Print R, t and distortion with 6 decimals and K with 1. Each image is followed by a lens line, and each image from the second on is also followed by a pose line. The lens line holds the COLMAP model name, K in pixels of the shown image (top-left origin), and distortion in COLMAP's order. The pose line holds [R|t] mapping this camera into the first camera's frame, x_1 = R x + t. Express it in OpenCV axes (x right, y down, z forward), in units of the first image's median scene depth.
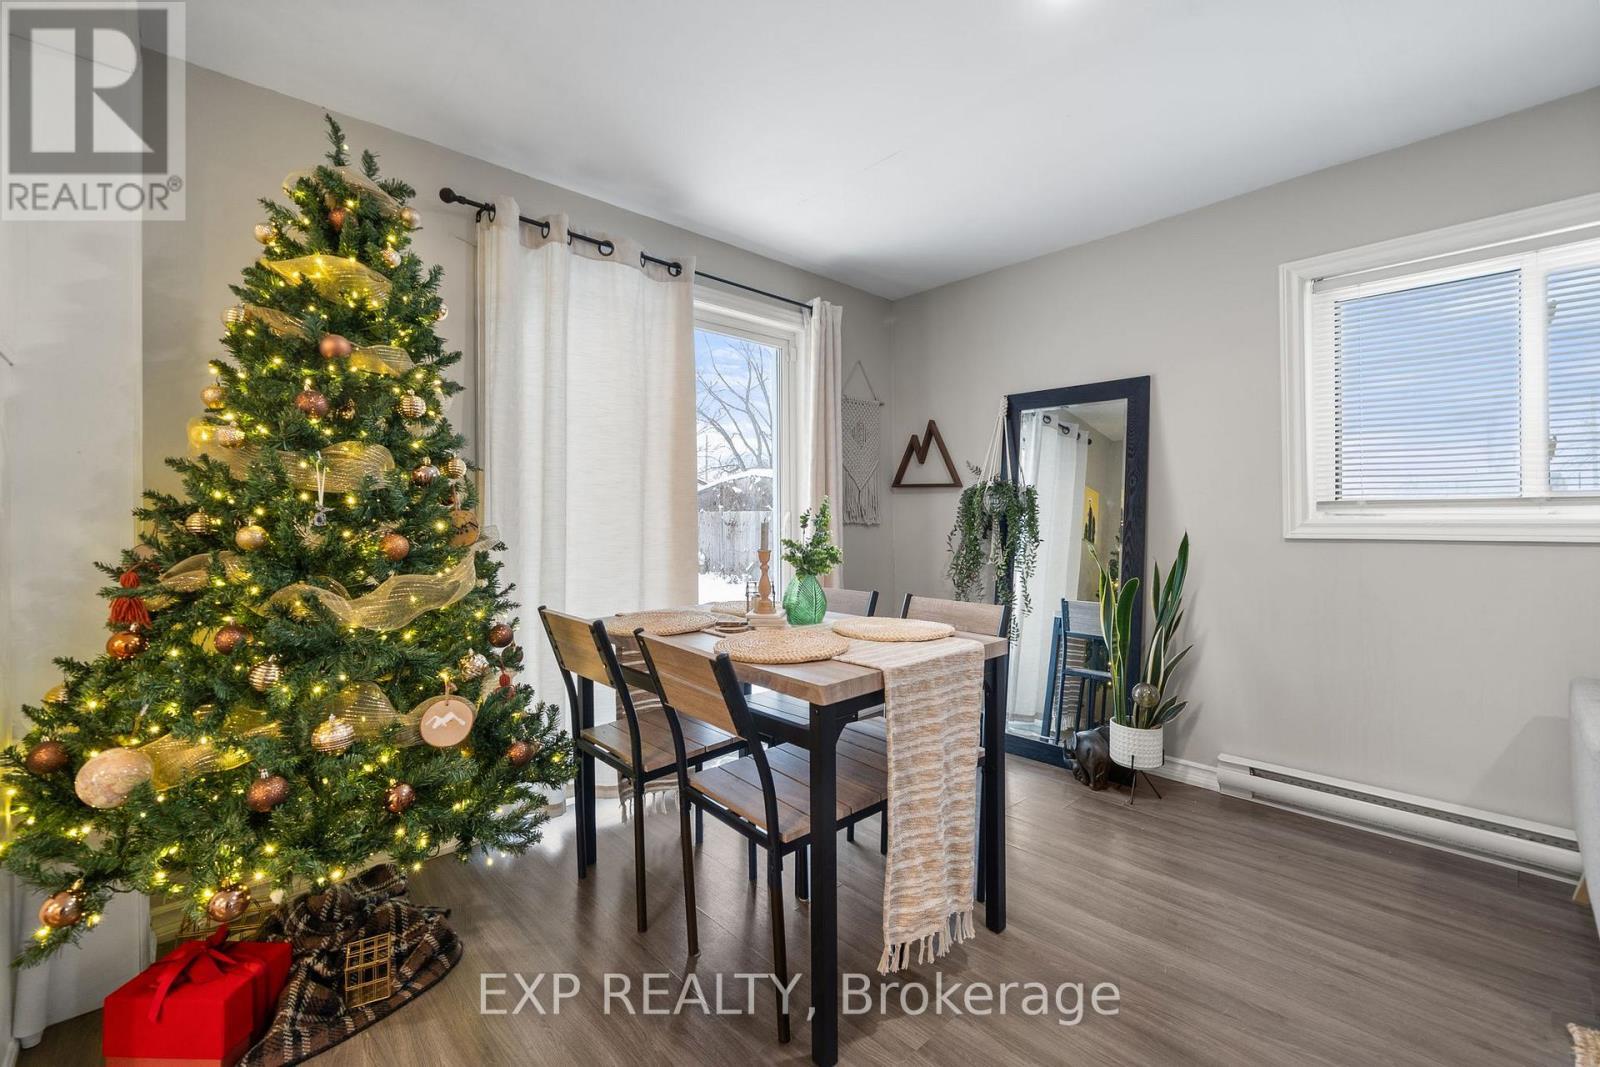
lens RADIAL K [[669.6, 0, 780.8], [0, 669.6, 513.8], [0, 0, 1]] dist [-0.000248, -0.000161]
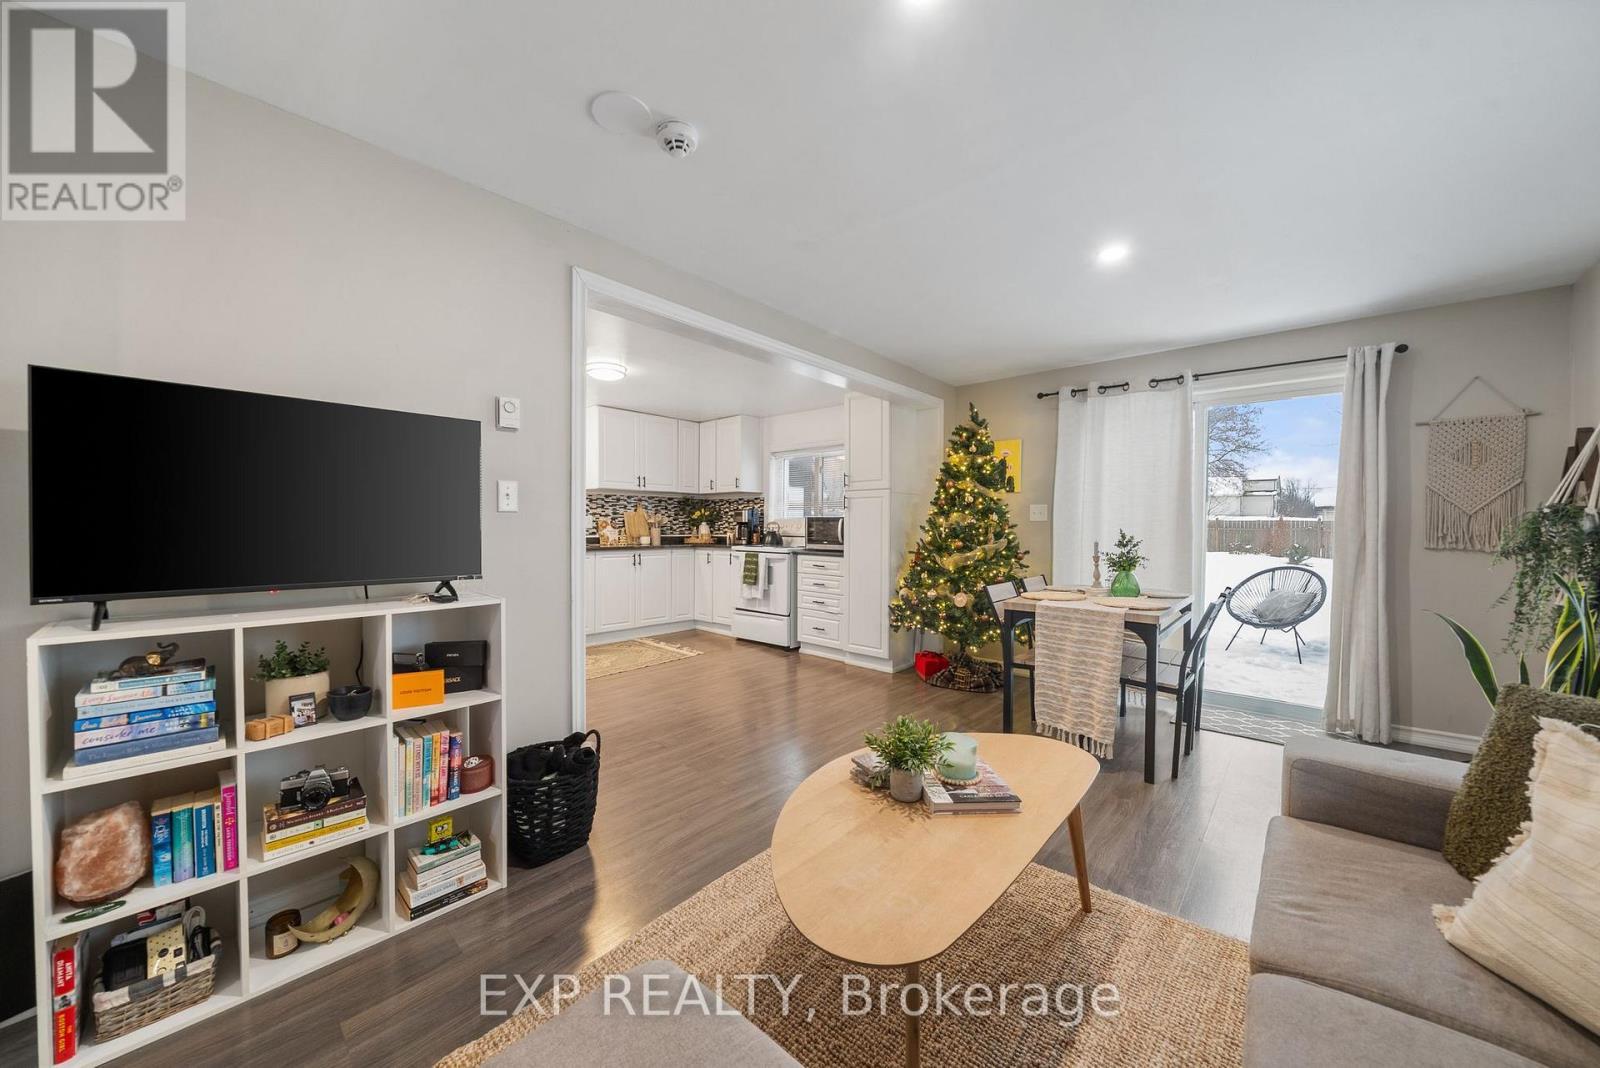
lens RADIAL K [[566.6, 0, 779.0], [0, 566.6, 533.8], [0, 0, 1]] dist [-0.002000, -0.000080]
pose [[0.078049, 0.021680, -0.996714, 1.633244], [-0.001127, 0.999765, 0.021658, -0.047716], [0.996949, -0.000567, 0.078055, -0.060943]]
